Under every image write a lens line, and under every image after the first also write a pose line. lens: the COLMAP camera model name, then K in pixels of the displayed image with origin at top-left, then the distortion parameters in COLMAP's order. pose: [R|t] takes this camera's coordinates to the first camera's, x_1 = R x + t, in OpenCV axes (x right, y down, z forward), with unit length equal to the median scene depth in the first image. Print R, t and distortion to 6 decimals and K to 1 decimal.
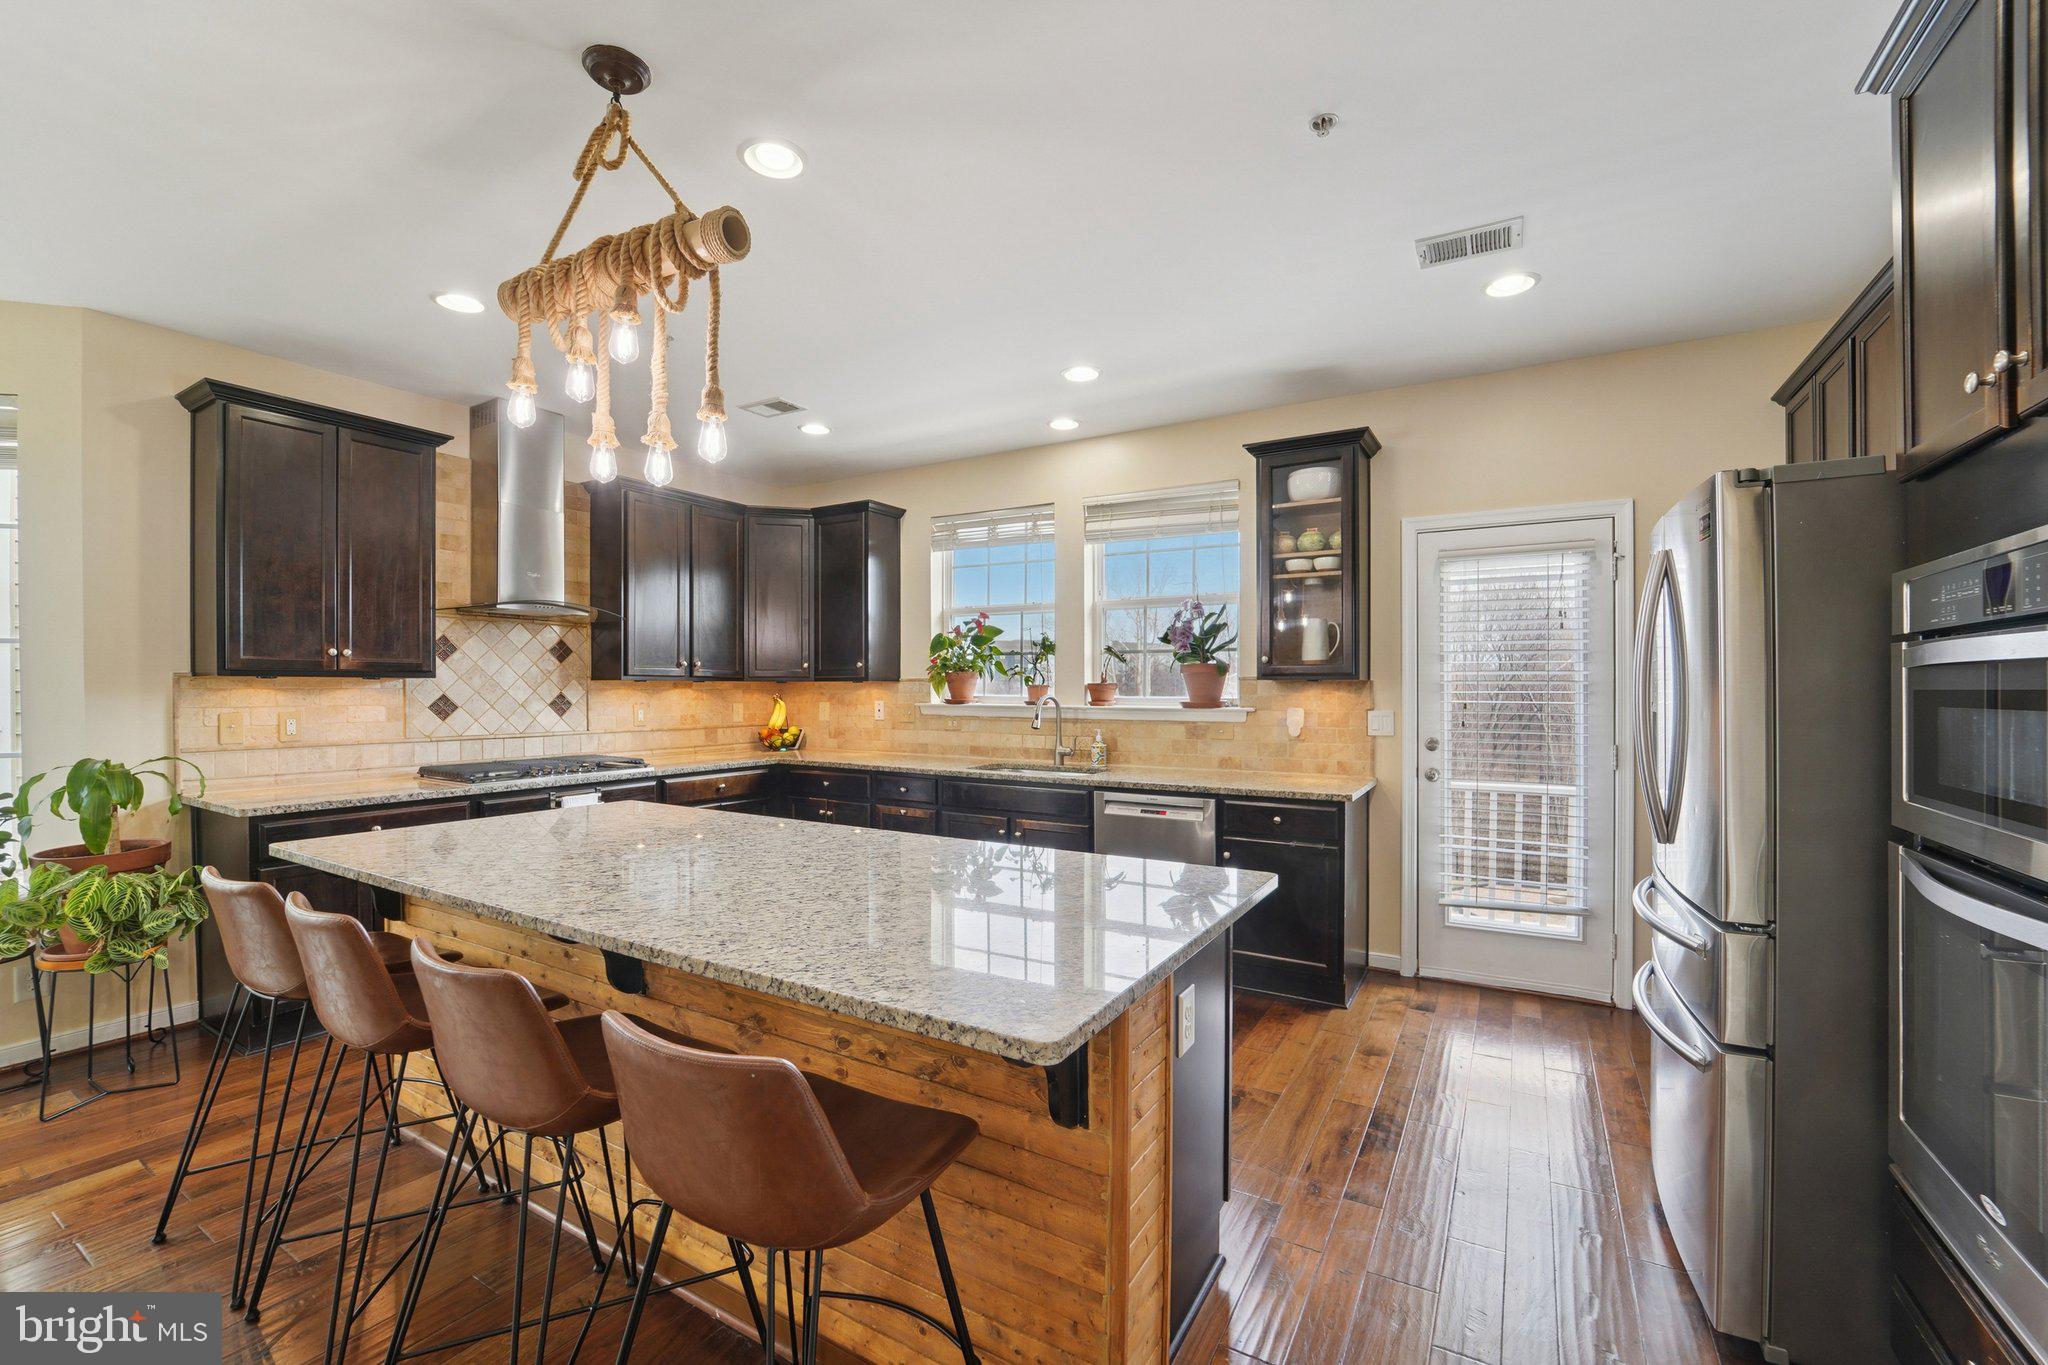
lens RADIAL K [[839.7, 0, 1031.9], [0, 839.7, 693.3], [0, 0, 1]] dist [-0.023187, 0.000369]
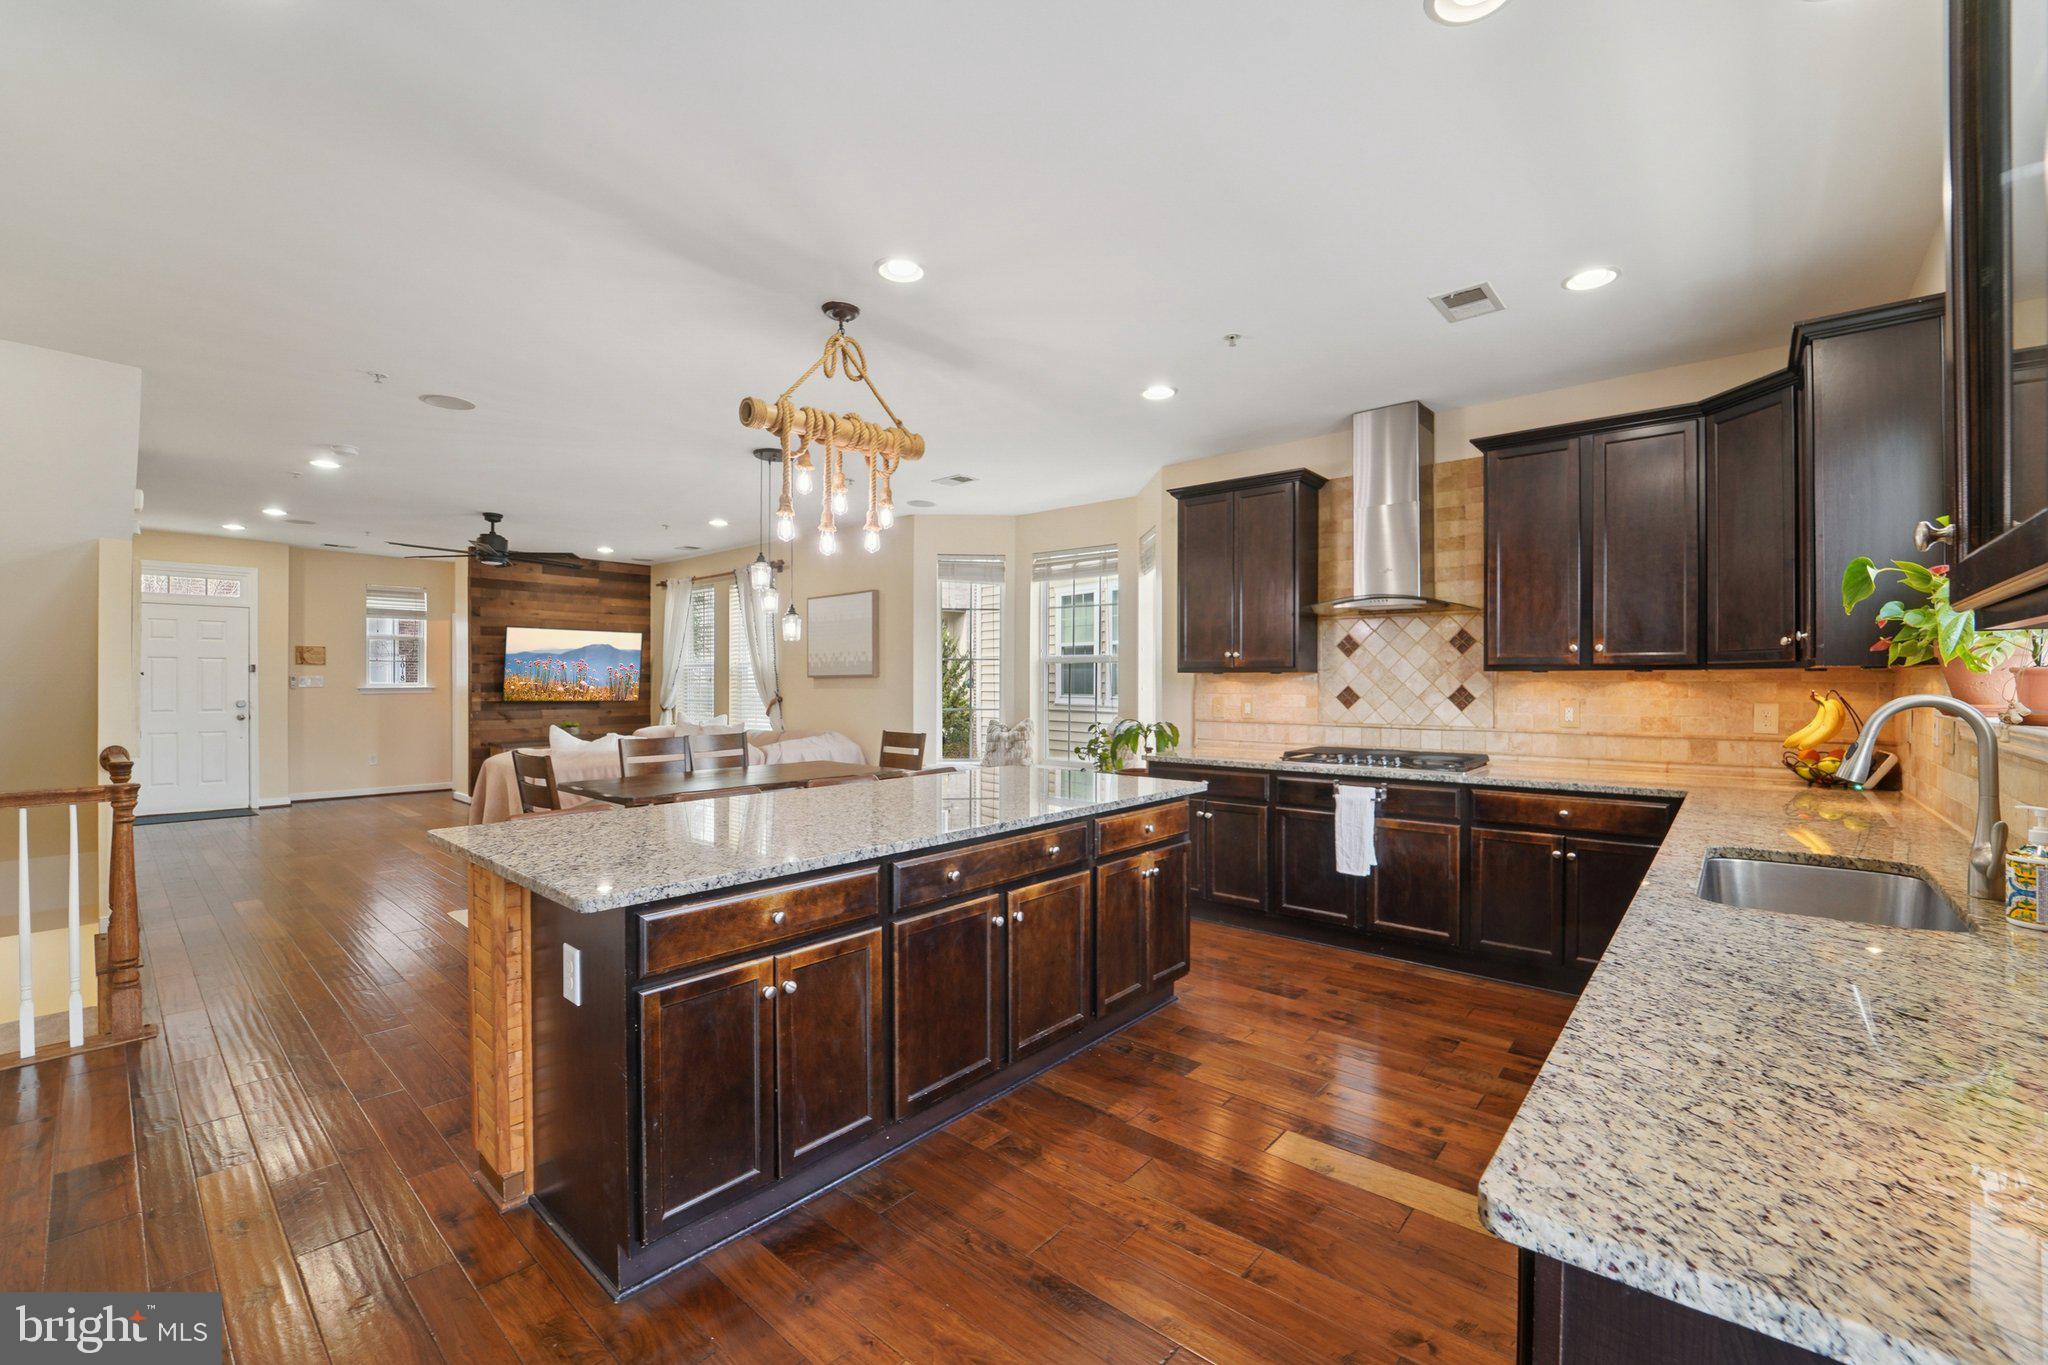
lens RADIAL K [[839.7, 0, 1033.0], [0, 839.7, 682.3], [0, 0, 1]] dist [-0.023187, 0.000369]
pose [[-0.183753, -0.000744, -0.982972, 0.487262], [-0.005856, 0.999983, 0.000338, -0.001896], [0.982955, 0.005819, -0.183754, 0.753085]]
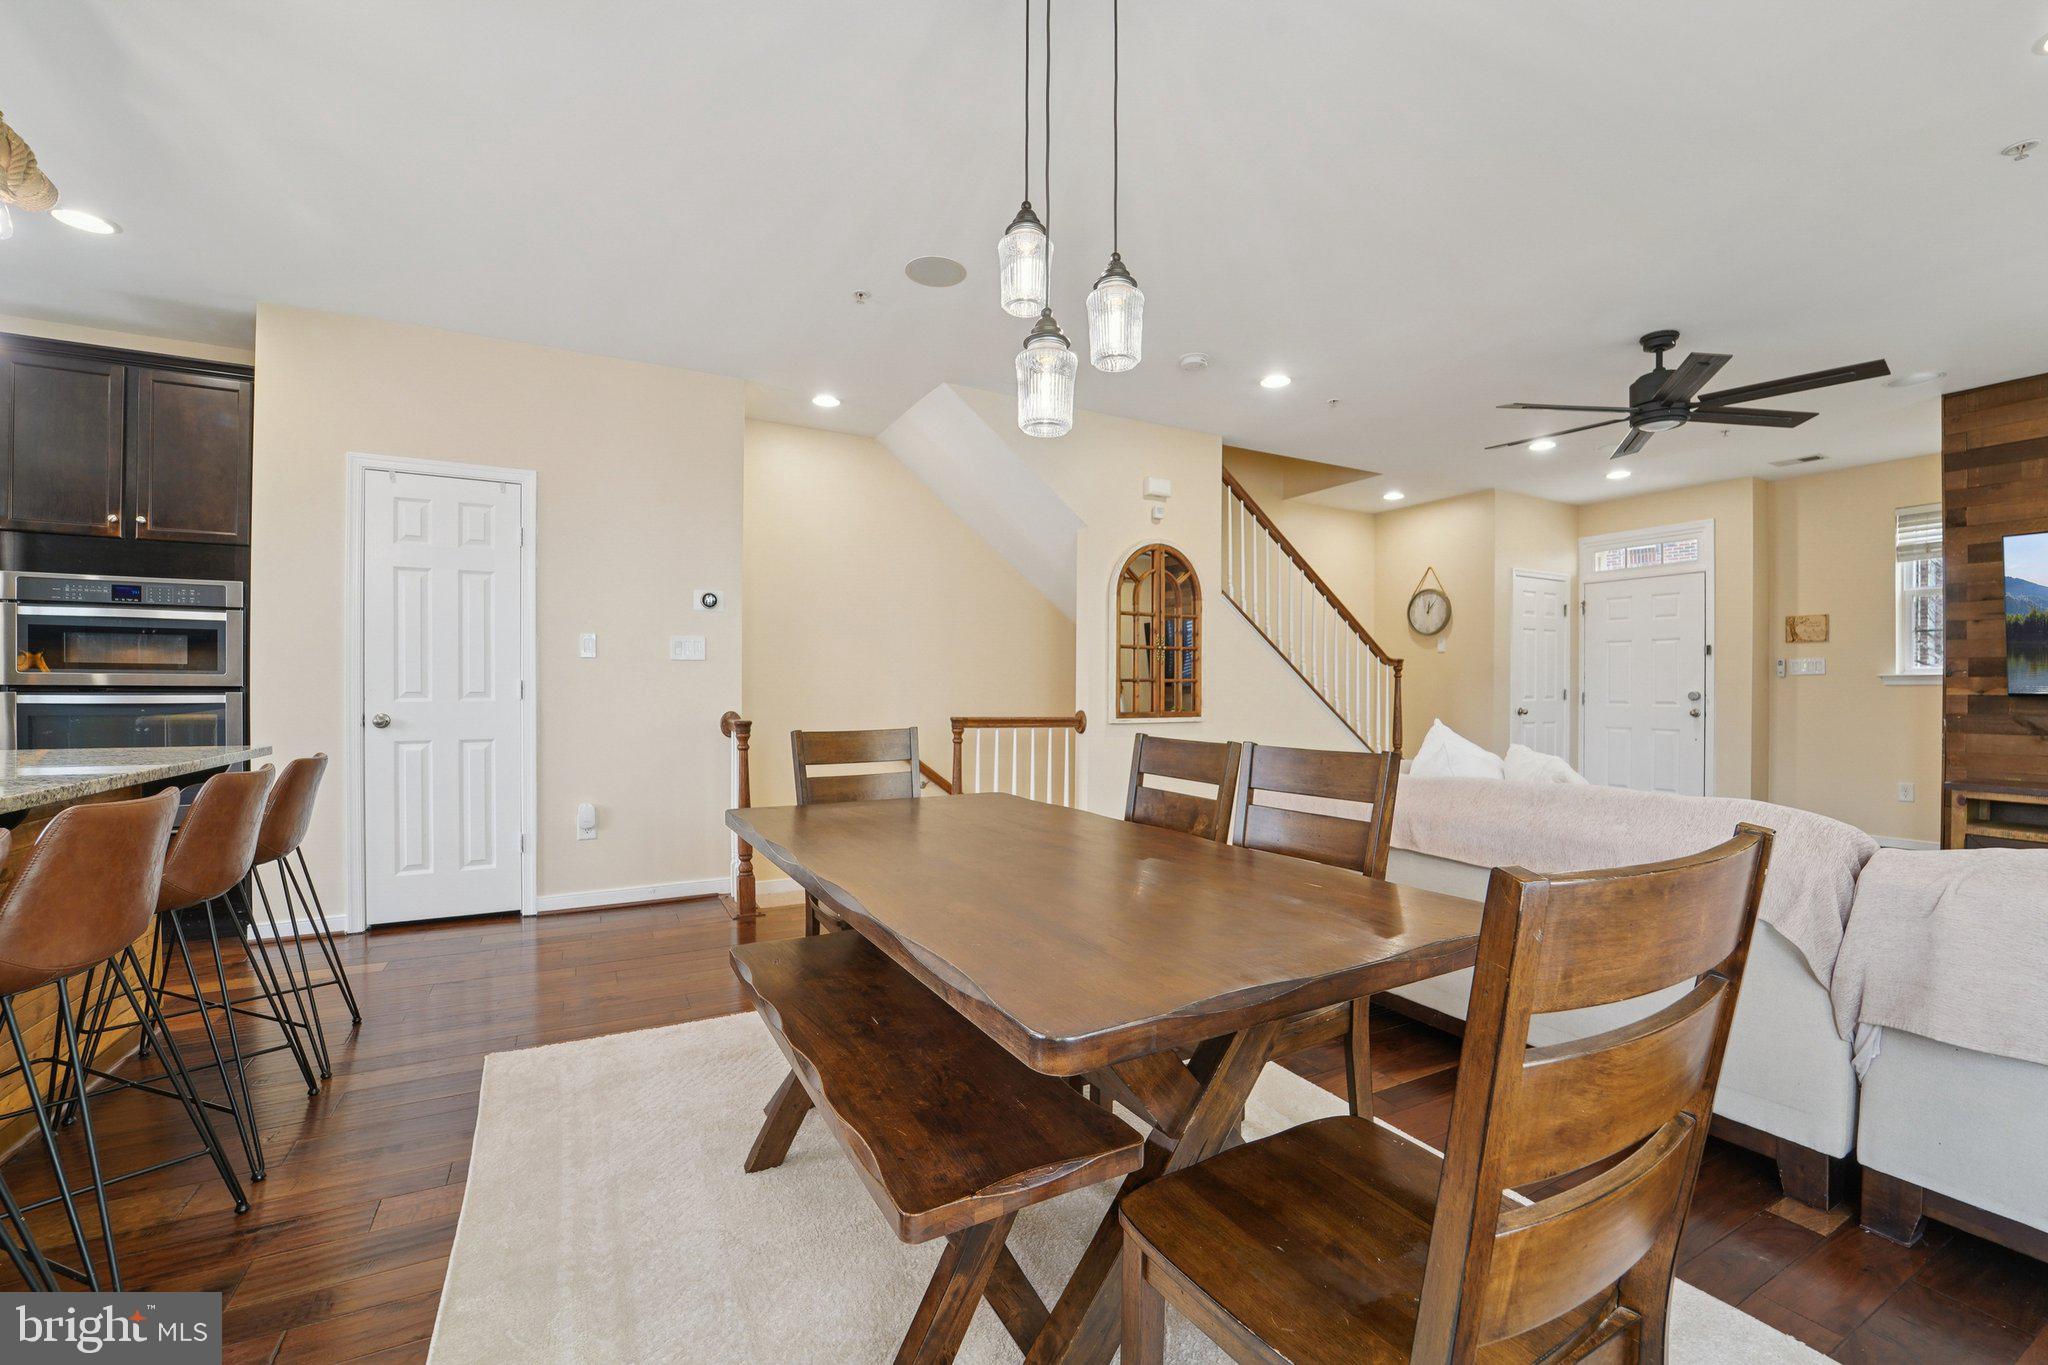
lens RADIAL K [[839.7, 0, 1023.7], [0, 839.7, 689.1], [0, 0, 1]] dist [-0.023187, 0.000369]
pose [[-0.855845, -0.005119, 0.517207, -0.841000], [-0.004823, 0.999987, 0.001917, 0.051930], [-0.517210, -0.000854, -0.855858, 0.493621]]
